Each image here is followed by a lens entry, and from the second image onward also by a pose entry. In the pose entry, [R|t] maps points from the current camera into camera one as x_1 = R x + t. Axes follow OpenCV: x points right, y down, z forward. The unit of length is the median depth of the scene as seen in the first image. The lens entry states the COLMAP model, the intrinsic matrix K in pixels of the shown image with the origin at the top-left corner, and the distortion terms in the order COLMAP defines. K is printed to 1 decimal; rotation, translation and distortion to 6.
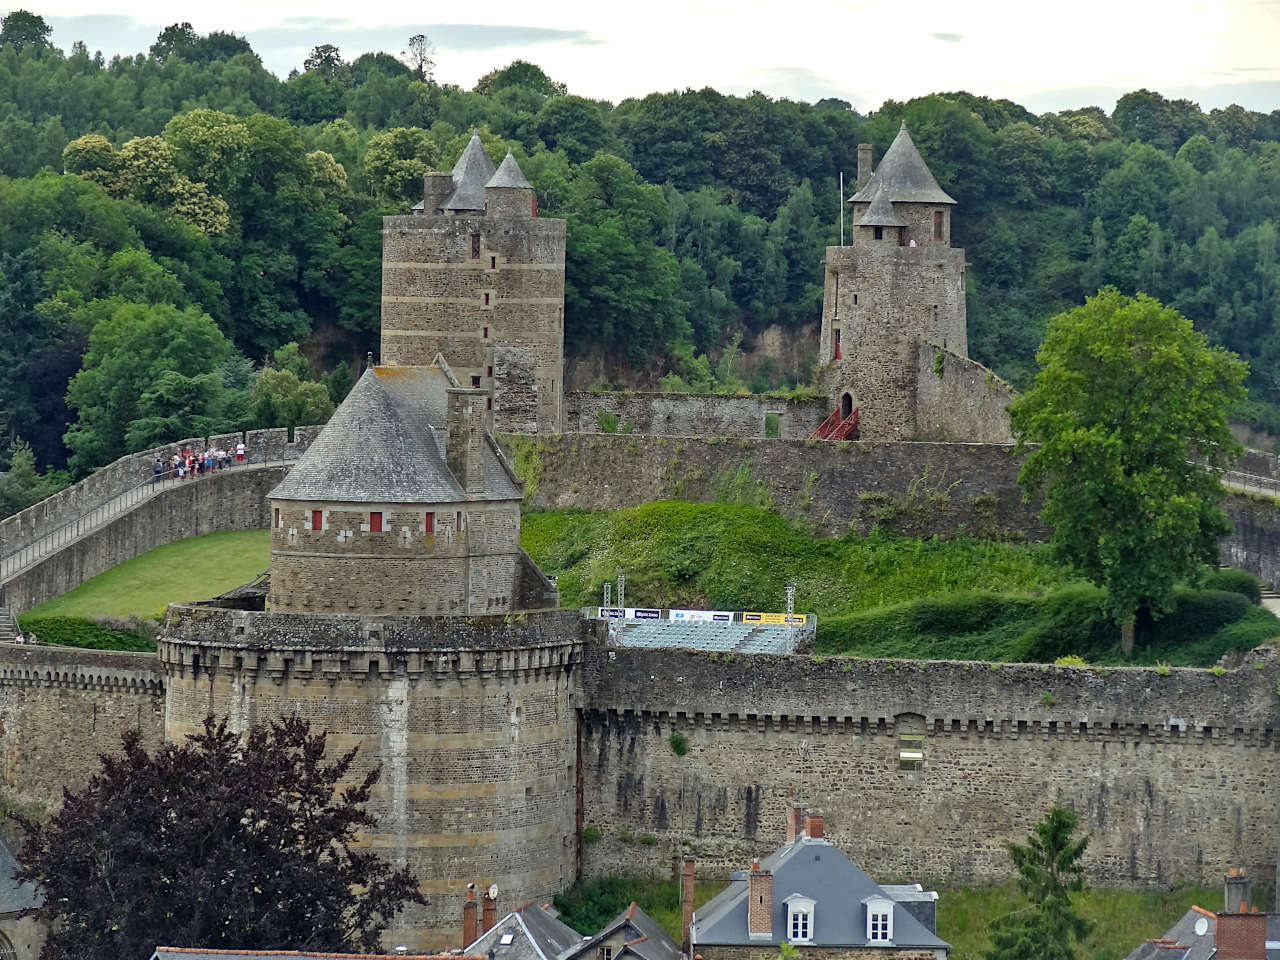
lens RADIAL K [[5355.5, 0, 640.0], [0, 5355.5, 480.0], [0, 0, 1]] dist [-0.081257, 0.128118]
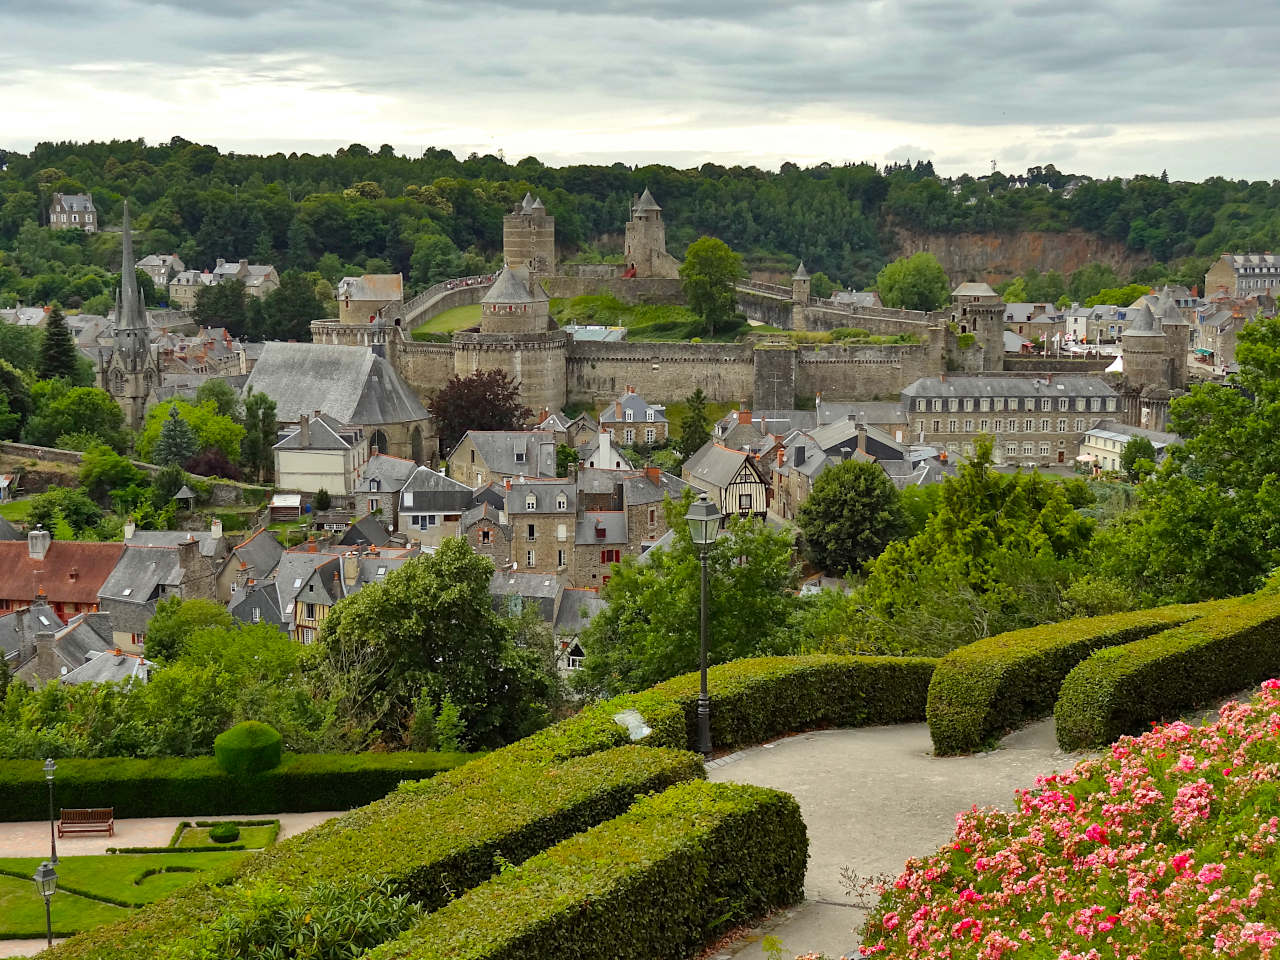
lens RADIAL K [[1762.4, 0, 640.0], [0, 1762.4, 480.0], [0, 0, 1]] dist [-0.004641, 0.024950]
pose [[0.997709, -0.025952, 0.062469, -0.035915], [0.016375, 0.988672, 0.149194, -0.050597], [-0.065633, -0.147829, 0.986833, -0.208231]]
